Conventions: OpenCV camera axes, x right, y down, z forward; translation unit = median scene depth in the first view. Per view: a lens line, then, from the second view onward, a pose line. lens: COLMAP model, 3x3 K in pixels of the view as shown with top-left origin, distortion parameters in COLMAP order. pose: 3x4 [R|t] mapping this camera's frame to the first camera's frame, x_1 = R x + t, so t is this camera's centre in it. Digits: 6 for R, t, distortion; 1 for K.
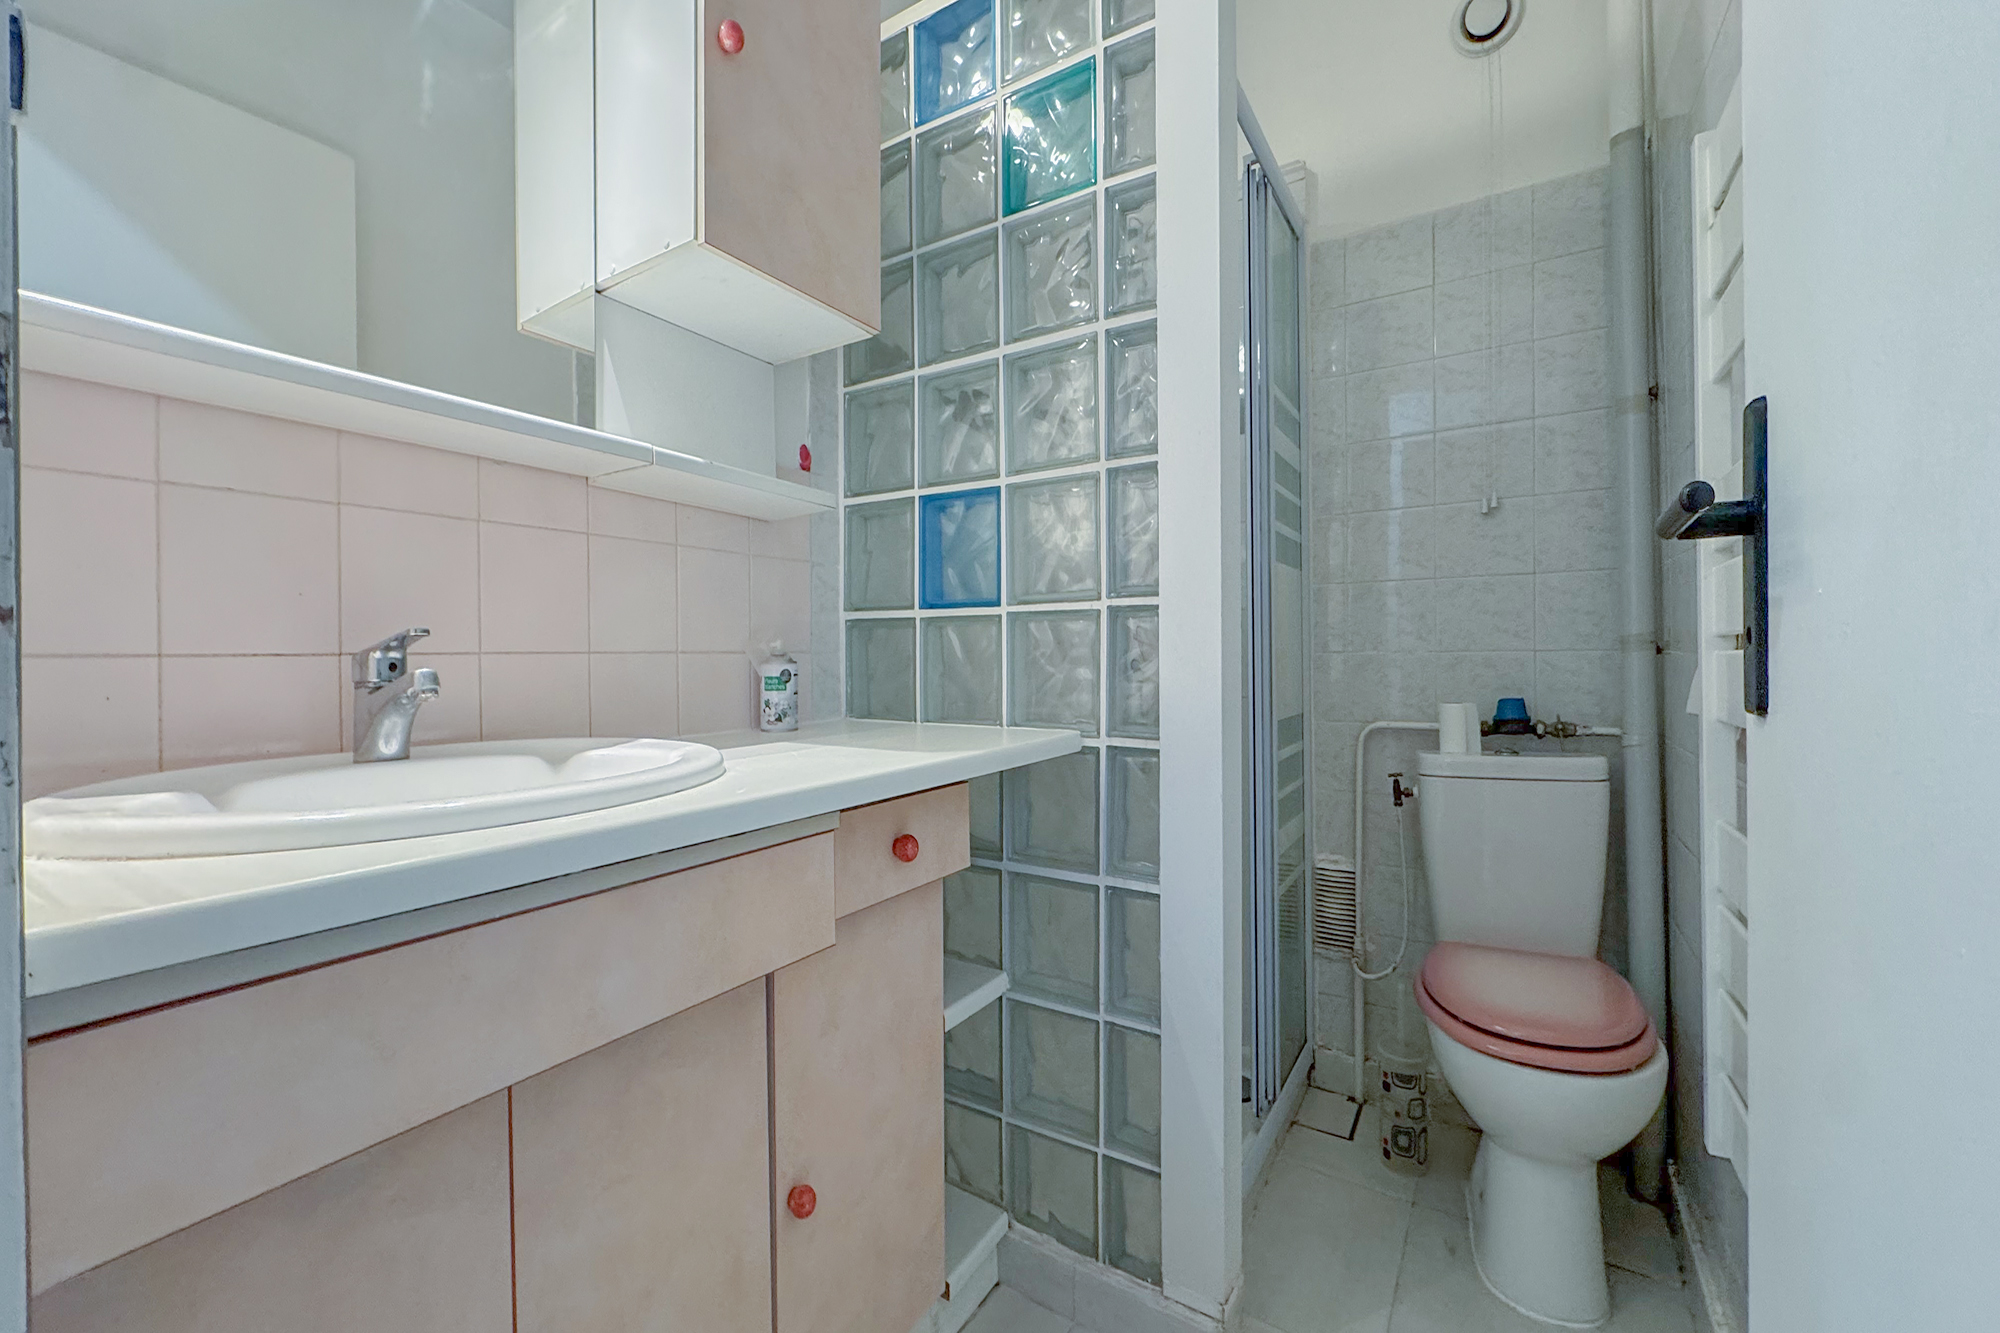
lens RADIAL K [[808.0, 0, 997.3], [0, 808.0, 652.9], [0, 0, 1]] dist [-0.003179, -0.000169]
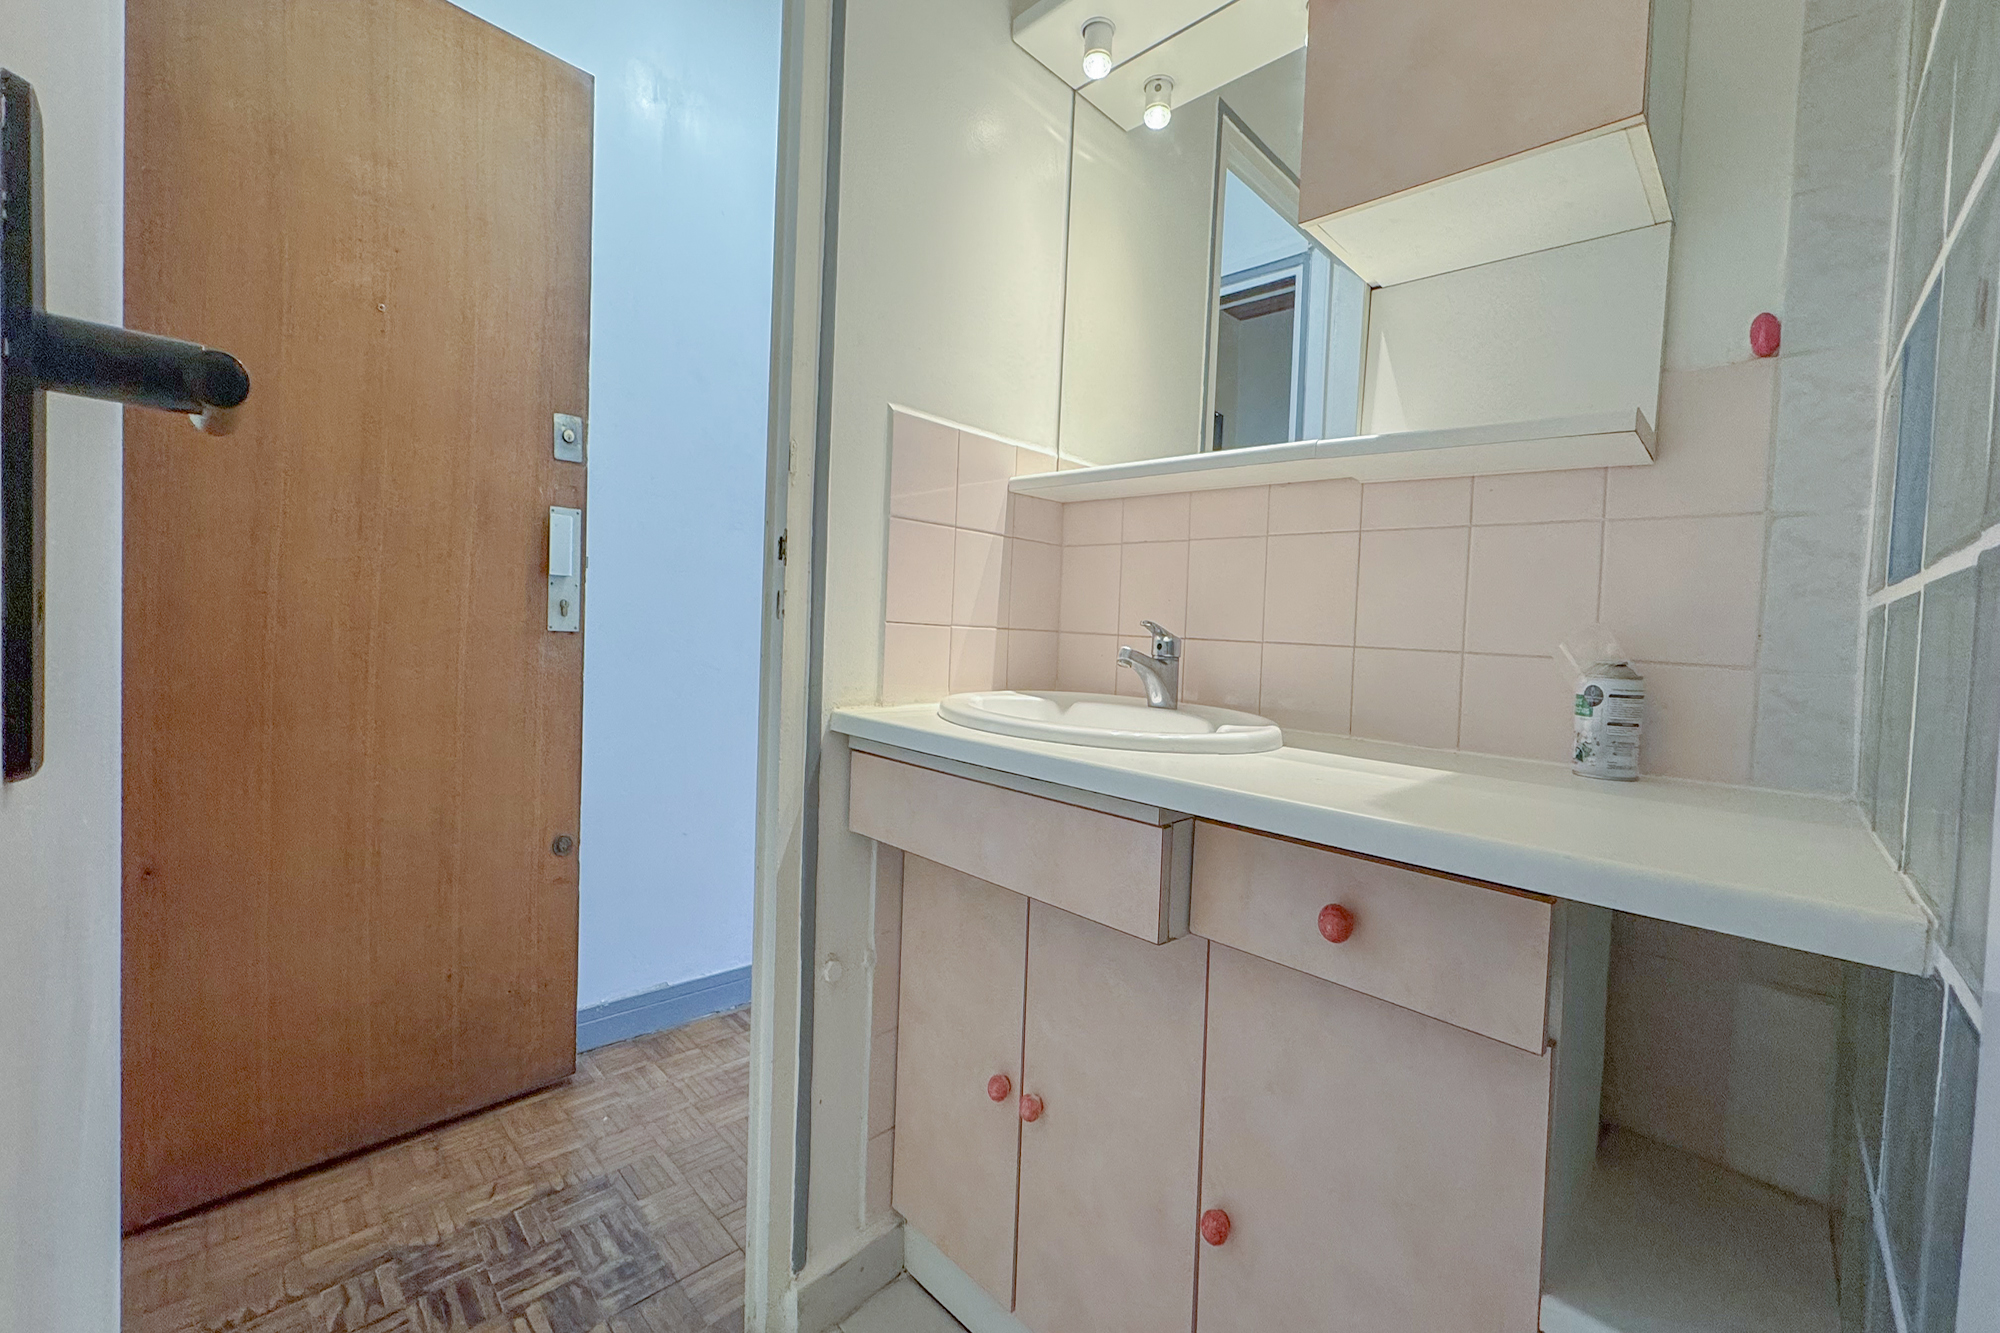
lens RADIAL K [[797.0, 0, 998.6], [0, 797.0, 653.3], [0, 0, 1]] dist [-0.003809, -0.000188]
pose [[-0.211213, 0.034046, -0.976847, 0.474261], [-0.043670, 0.998067, 0.044228, -0.013738], [0.976464, 0.052000, -0.209317, 0.622980]]
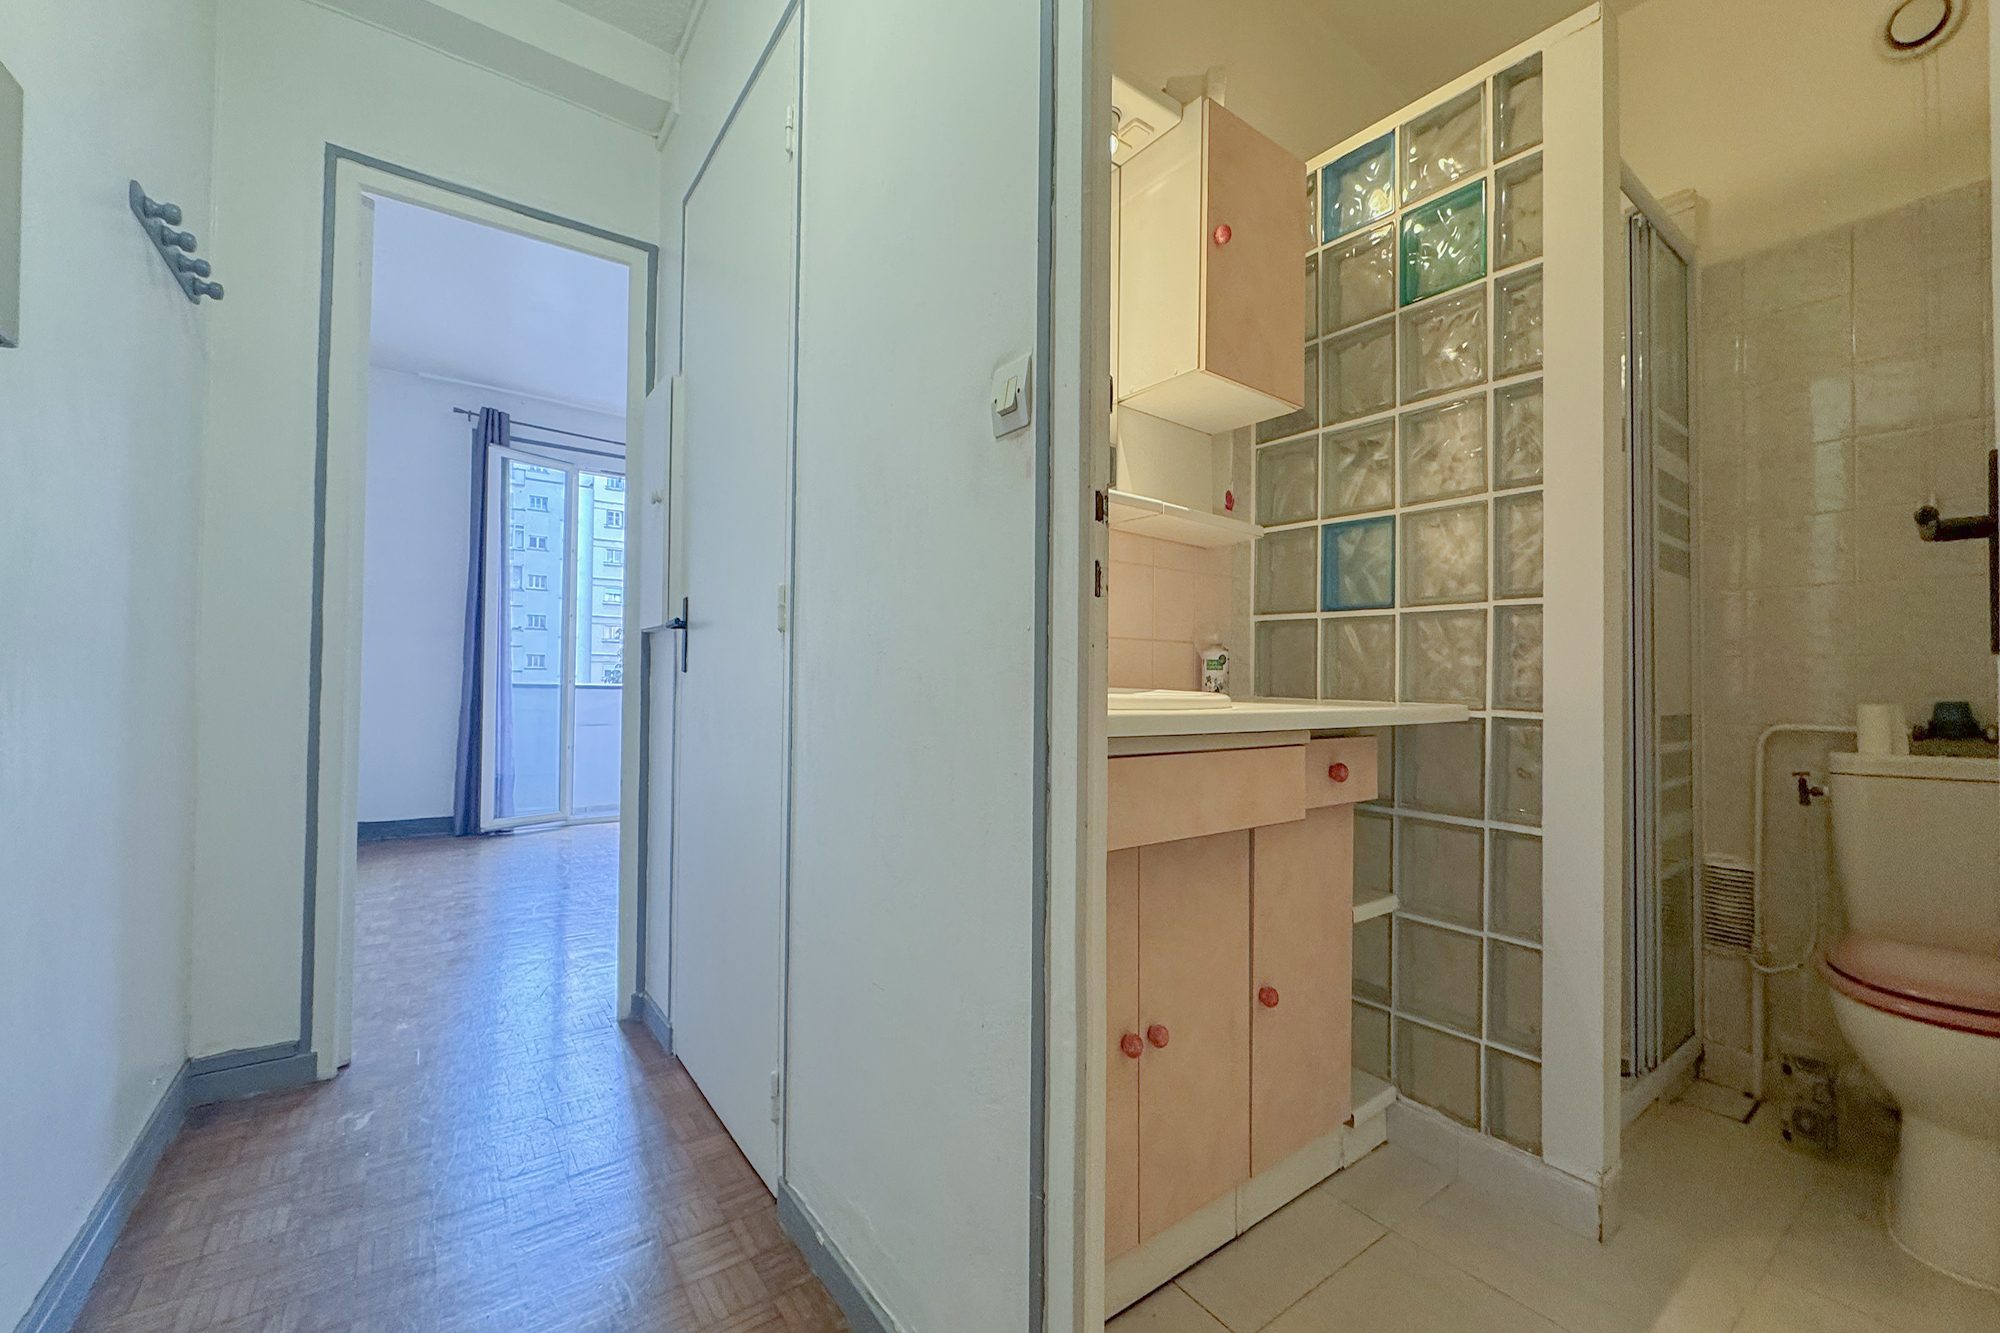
lens RADIAL K [[801.3, 0, 991.8], [0, 801.3, 656.7], [0, 0, 1]] dist [-0.003359, -0.000455]
pose [[0.933321, 0.013466, -0.358791, -0.132305], [-0.023074, 0.999480, -0.022510, 0.060859], [0.358301, 0.029288, 0.933146, -0.401872]]
